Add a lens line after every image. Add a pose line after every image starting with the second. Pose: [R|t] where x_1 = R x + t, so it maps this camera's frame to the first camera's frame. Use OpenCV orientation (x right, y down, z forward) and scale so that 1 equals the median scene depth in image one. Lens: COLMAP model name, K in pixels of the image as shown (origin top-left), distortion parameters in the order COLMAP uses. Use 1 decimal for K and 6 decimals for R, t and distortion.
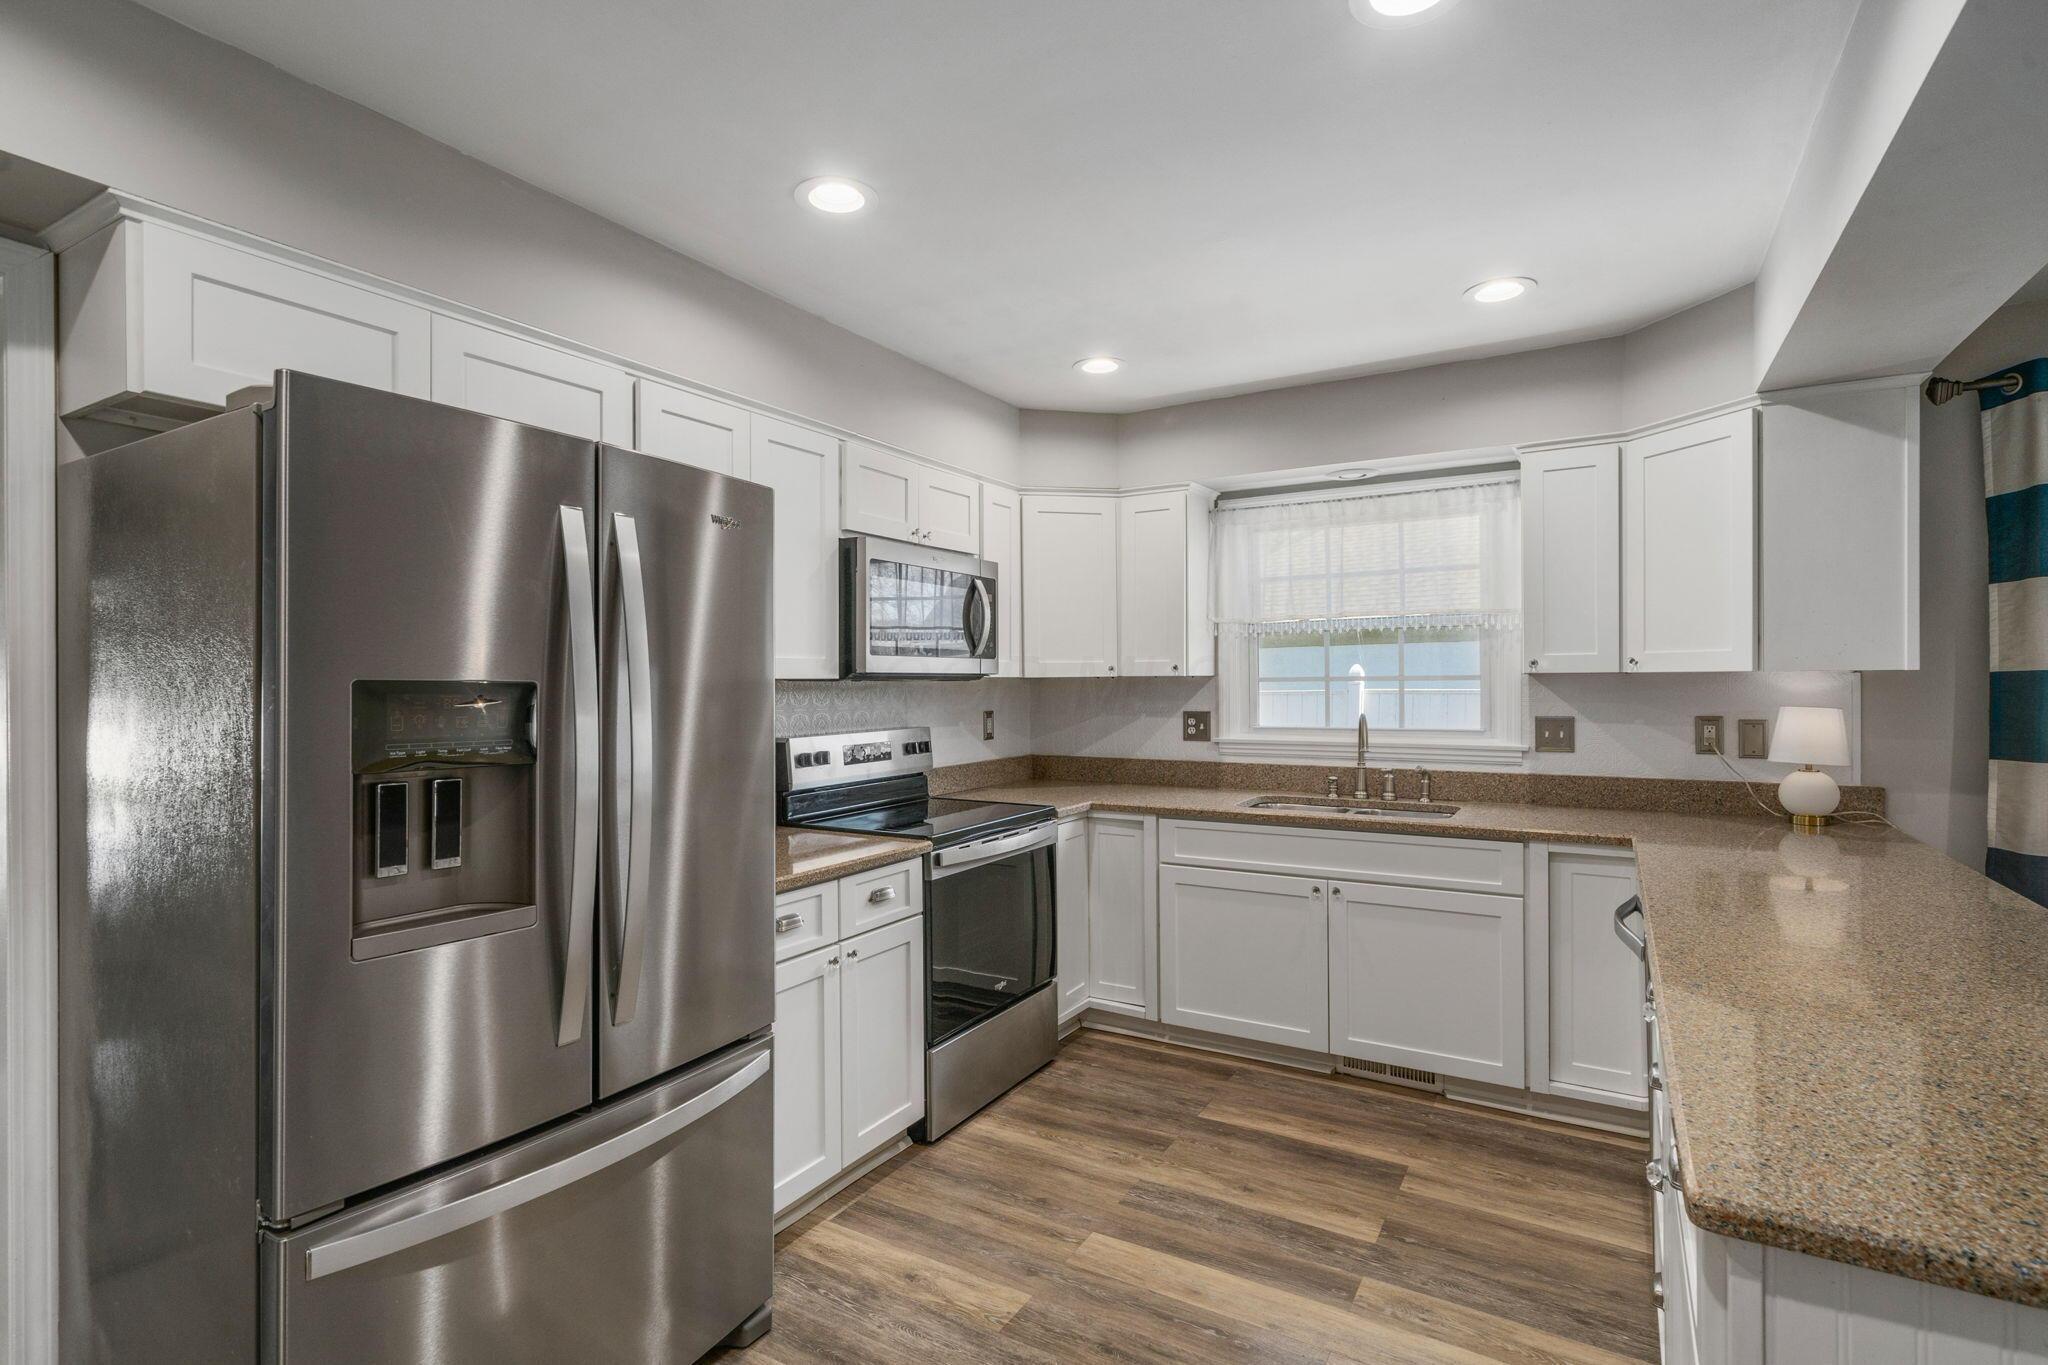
lens RADIAL K [[981.1, 0, 1024.0], [0, 981.1, 682.5], [0, 0, 1]] dist [-0.000153, -0.000108]
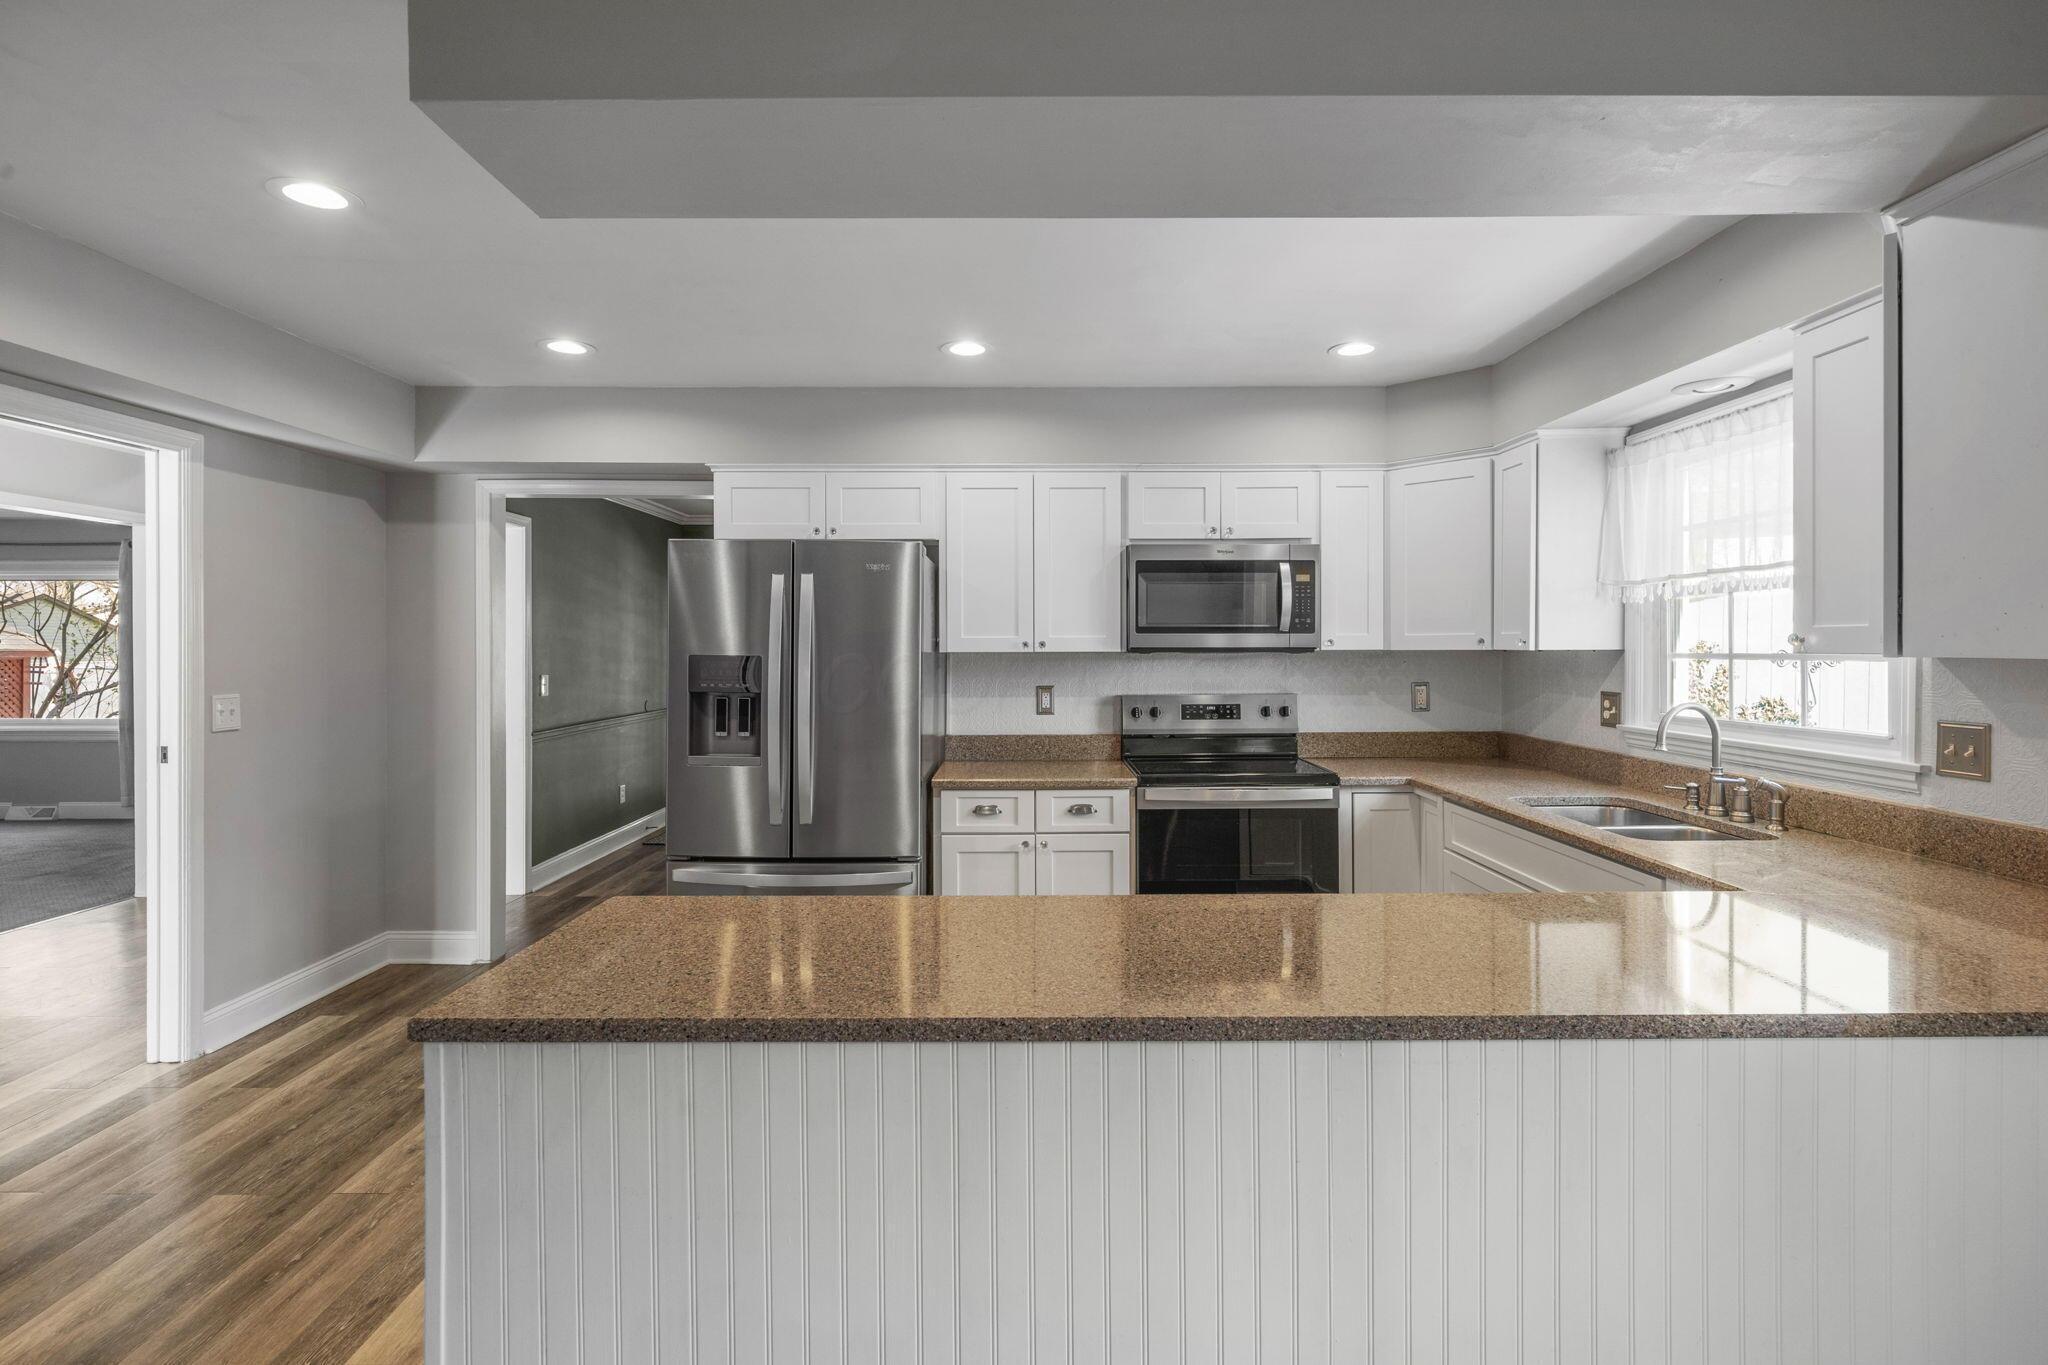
lens RADIAL K [[1003.9, 0, 1022.9], [0, 1003.9, 645.1], [0, 0, 1]] dist [-0.001648, -0.000178]
pose [[0.512161, 0.004782, -0.858876, 0.774099], [-0.000726, 0.999987, 0.005134, -0.017021], [0.858889, -0.002006, 0.512157, 0.156109]]
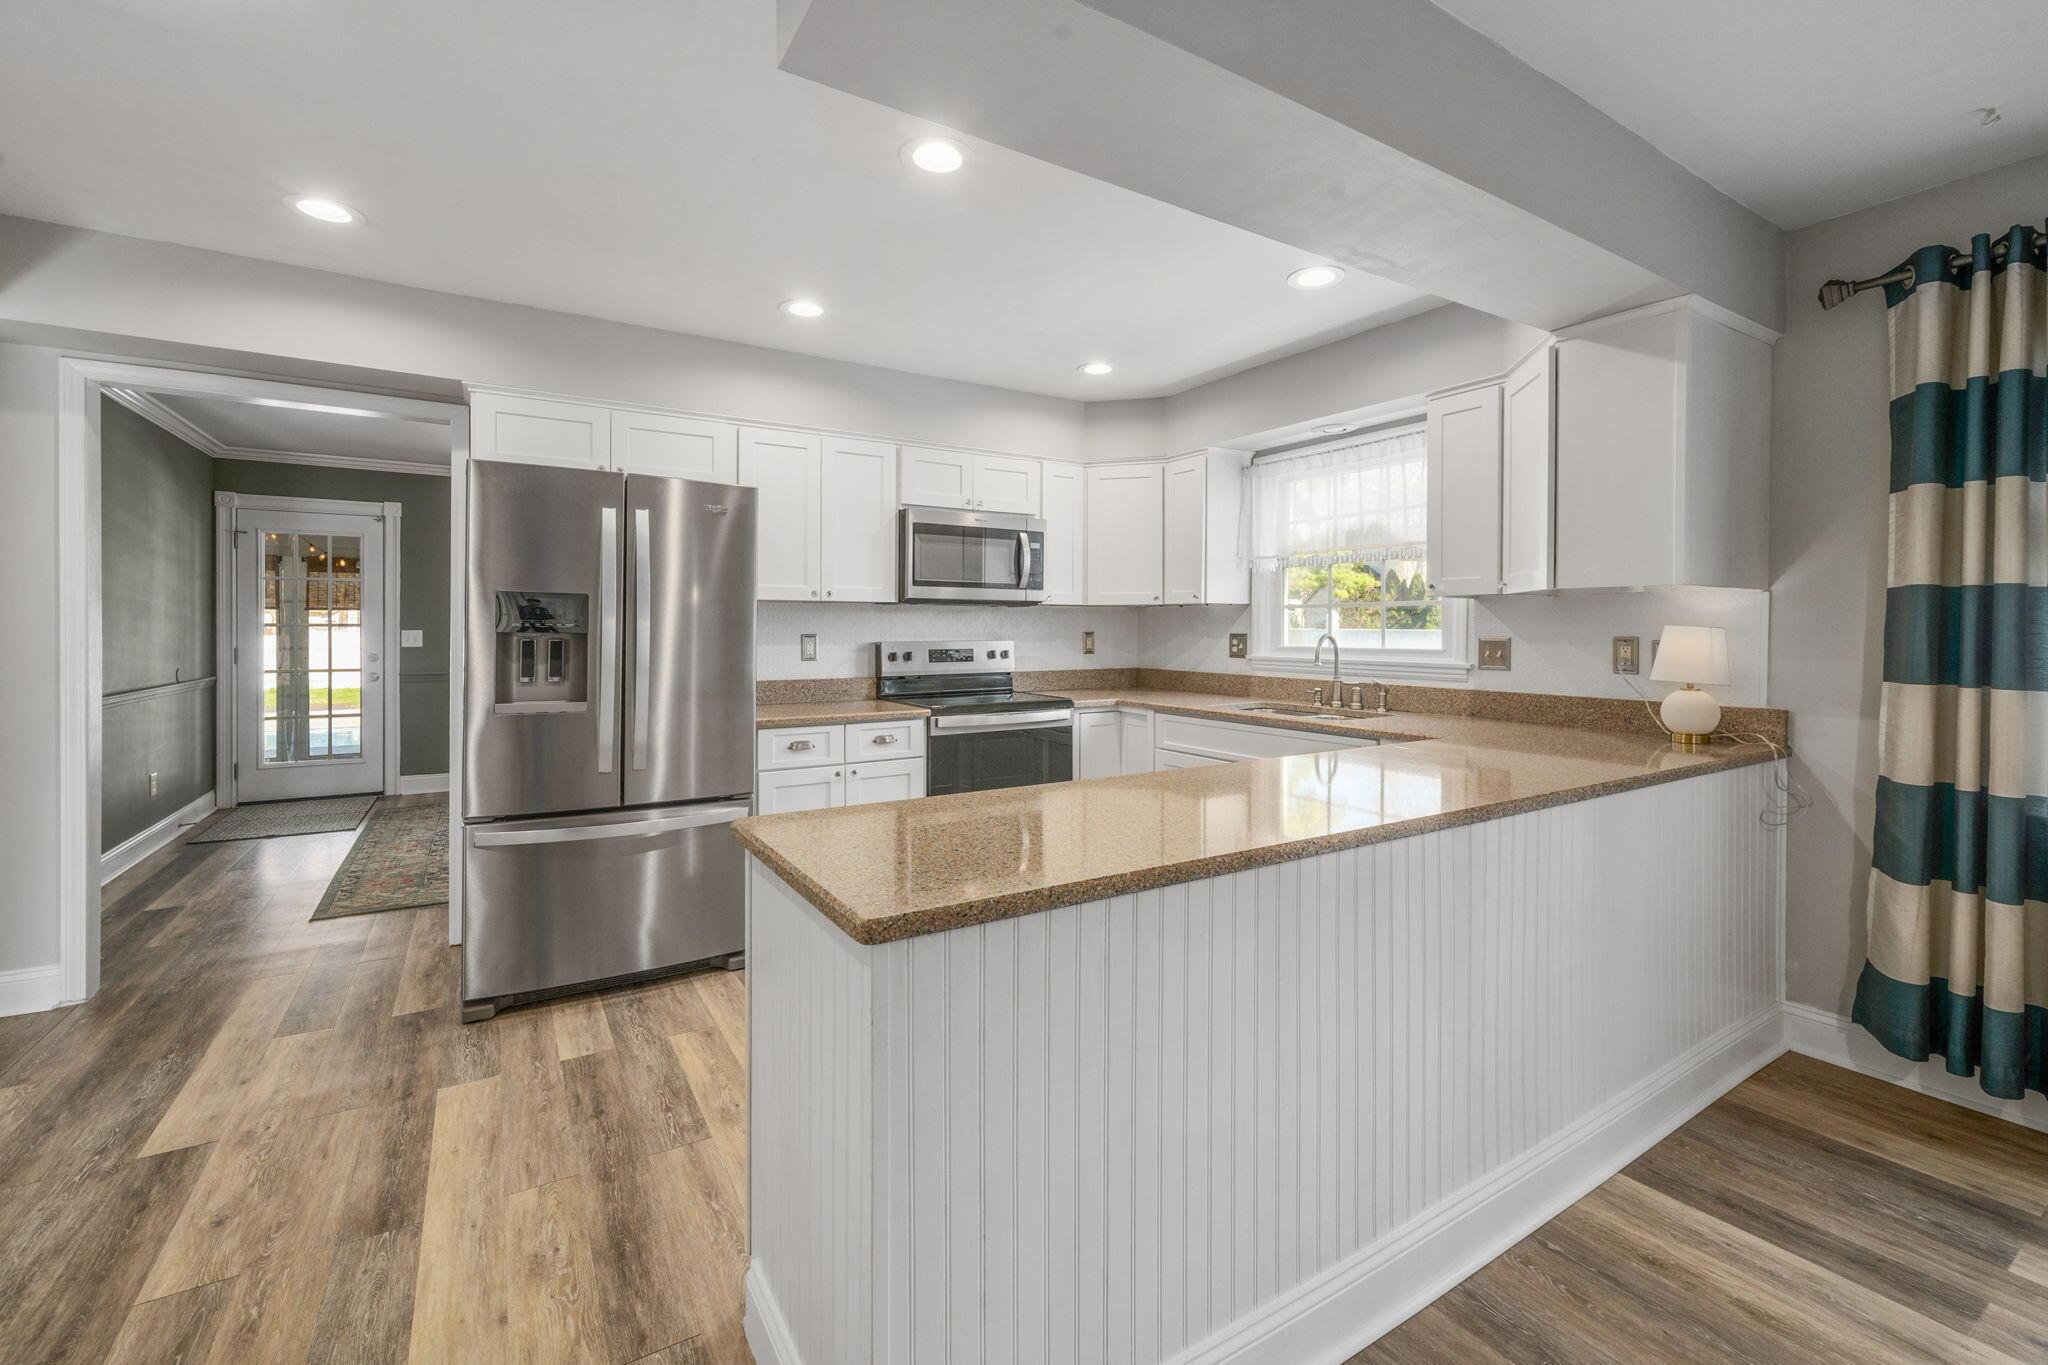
lens RADIAL K [[867.3, 0, 1025.6], [0, 867.3, 629.5], [0, 0, 1]] dist [-0.000400, -0.000050]
pose [[0.888327, 0.009362, -0.459116, 0.515134], [-0.008072, 0.999956, 0.004772, 0.025575], [0.459141, -0.000533, 0.888363, -0.087785]]
